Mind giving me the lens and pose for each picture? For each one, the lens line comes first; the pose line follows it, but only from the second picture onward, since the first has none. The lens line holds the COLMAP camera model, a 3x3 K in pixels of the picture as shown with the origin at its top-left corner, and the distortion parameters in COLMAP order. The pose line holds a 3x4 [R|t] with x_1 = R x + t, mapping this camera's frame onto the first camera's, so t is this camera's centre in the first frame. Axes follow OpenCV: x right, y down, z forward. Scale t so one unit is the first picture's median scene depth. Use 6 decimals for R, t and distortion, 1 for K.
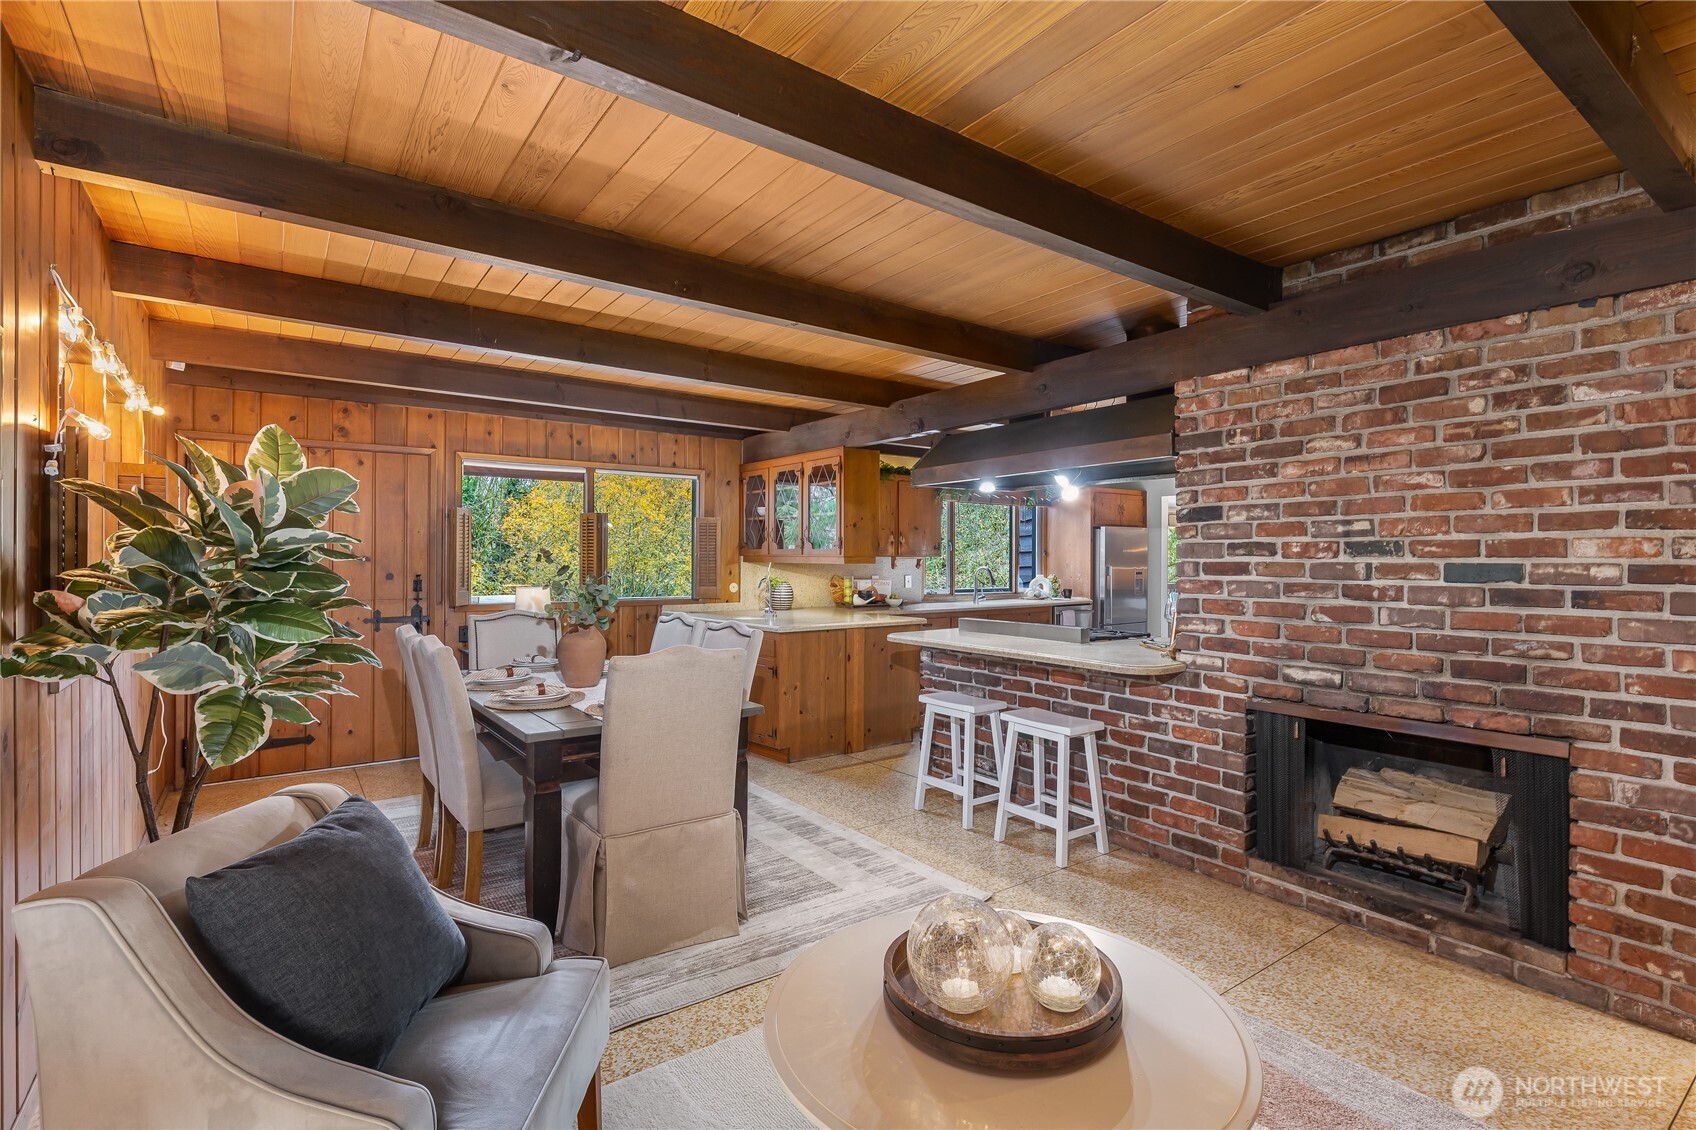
lens RADIAL K [[773.0, 0, 865.0], [0, 773.0, 565.3], [0, 0, 1]] dist [0.006104, 0.001131]
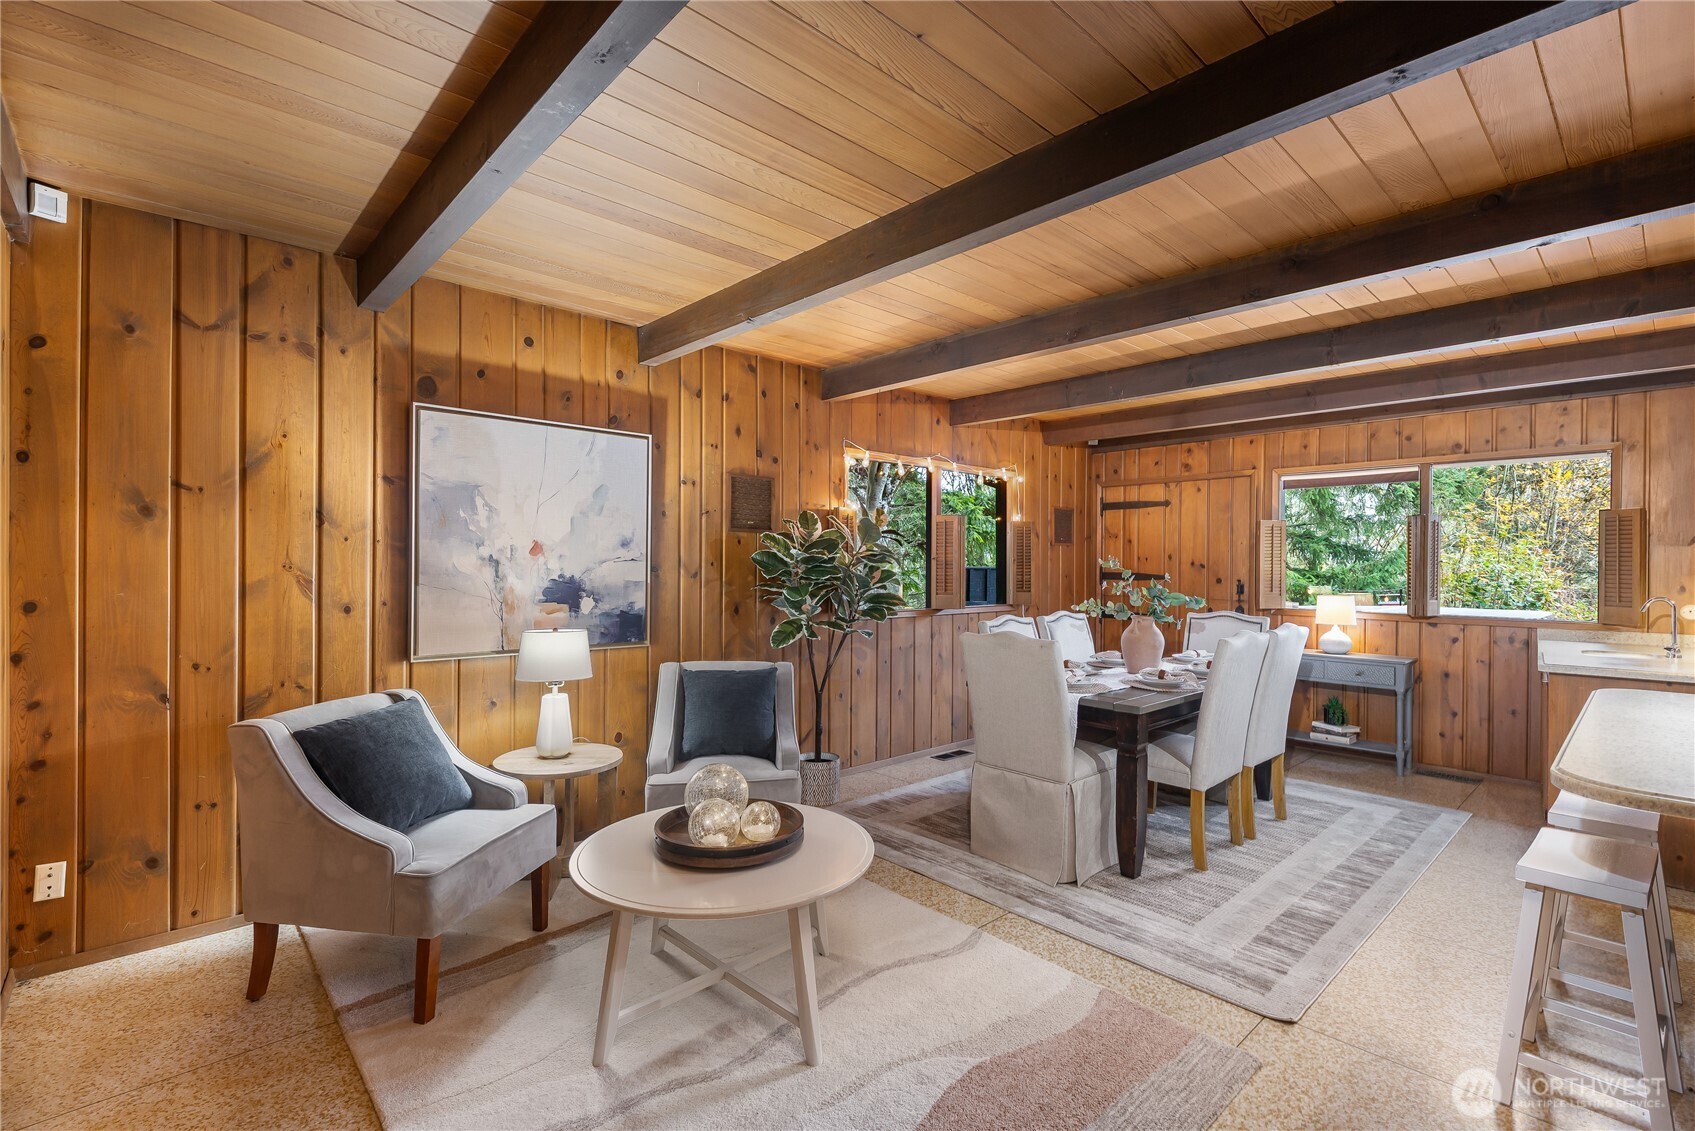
lens RADIAL K [[752.2, 0, 863.8], [0, 752.2, 562.8], [0, 0, 1]] dist [0.007000, -0.004337]
pose [[0.143323, -0.004867, -0.989664, 0.460060], [-0.015410, 0.999856, -0.007149, 0.003089], [0.989556, 0.016275, 0.143227, 0.278606]]
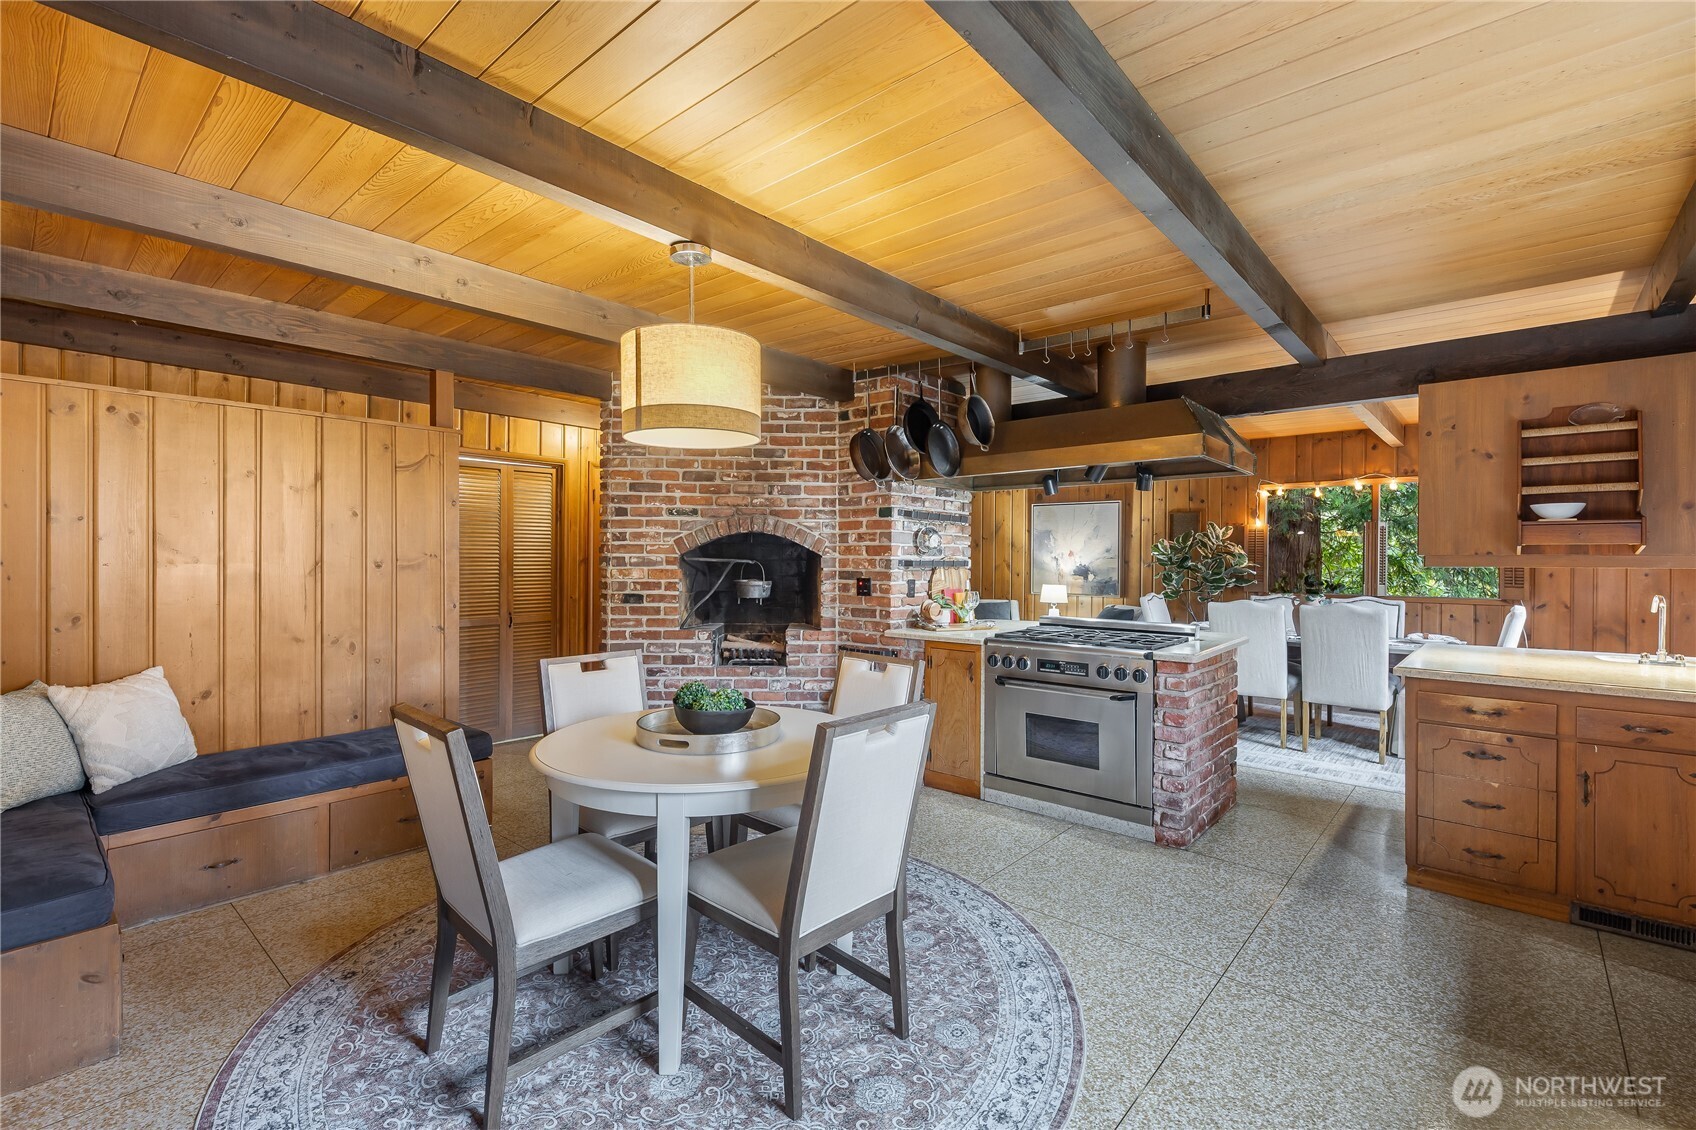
lens RADIAL K [[752.7, 0, 846.6], [0, 752.7, 558.2], [0, 0, 1]] dist [0.007000, -0.004337]
pose [[-0.970125, -0.004246, -0.242570, 0.602404], [-0.008119, 0.999855, 0.014970, -0.014145], [0.242472, 0.016492, -0.970018, 1.238054]]
